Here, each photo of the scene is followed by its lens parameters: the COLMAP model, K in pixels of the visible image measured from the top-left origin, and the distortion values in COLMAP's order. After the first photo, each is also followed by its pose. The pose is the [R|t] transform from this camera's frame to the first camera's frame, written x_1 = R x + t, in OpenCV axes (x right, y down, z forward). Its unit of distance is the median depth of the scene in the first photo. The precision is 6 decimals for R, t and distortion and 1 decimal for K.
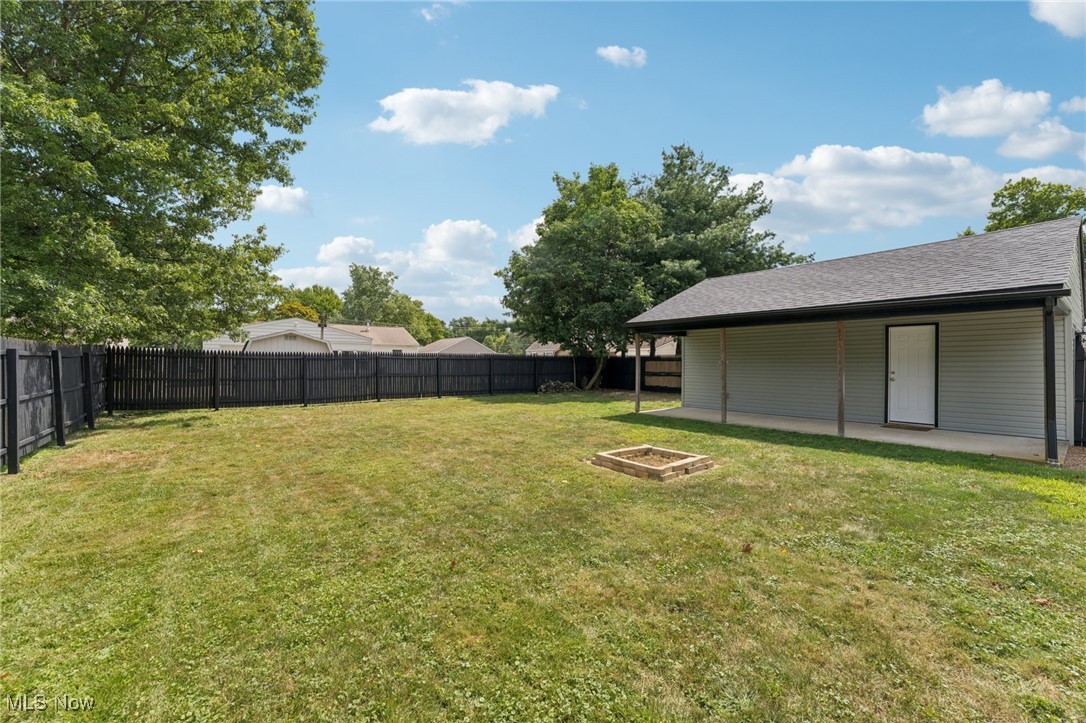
lens RADIAL K [[433.4, 0, 537.3], [0, 433.4, 359.9], [0, 0, 1]] dist [0.000416, 0.000143]
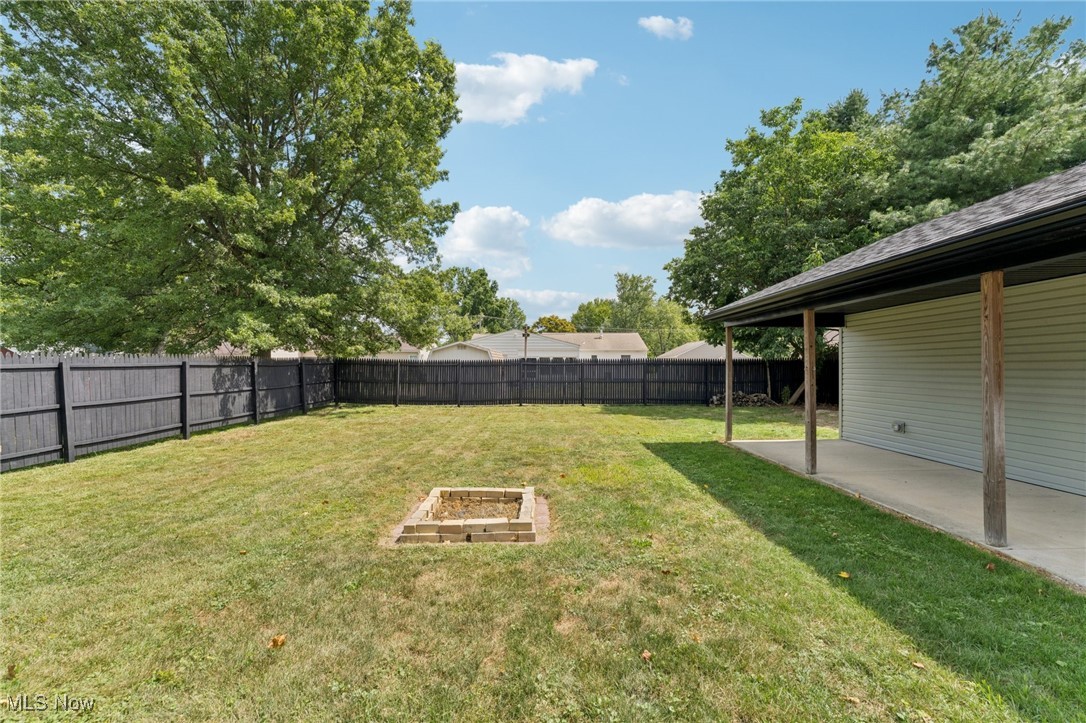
lens RADIAL K [[433.4, 0, 537.3], [0, 433.4, 359.9], [0, 0, 1]] dist [0.000416, 0.000143]
pose [[0.800648, -0.012661, -0.599002, 0.267202], [0.006057, 0.999897, -0.013039, -0.000687], [0.599105, 0.006811, 0.800642, 0.173699]]
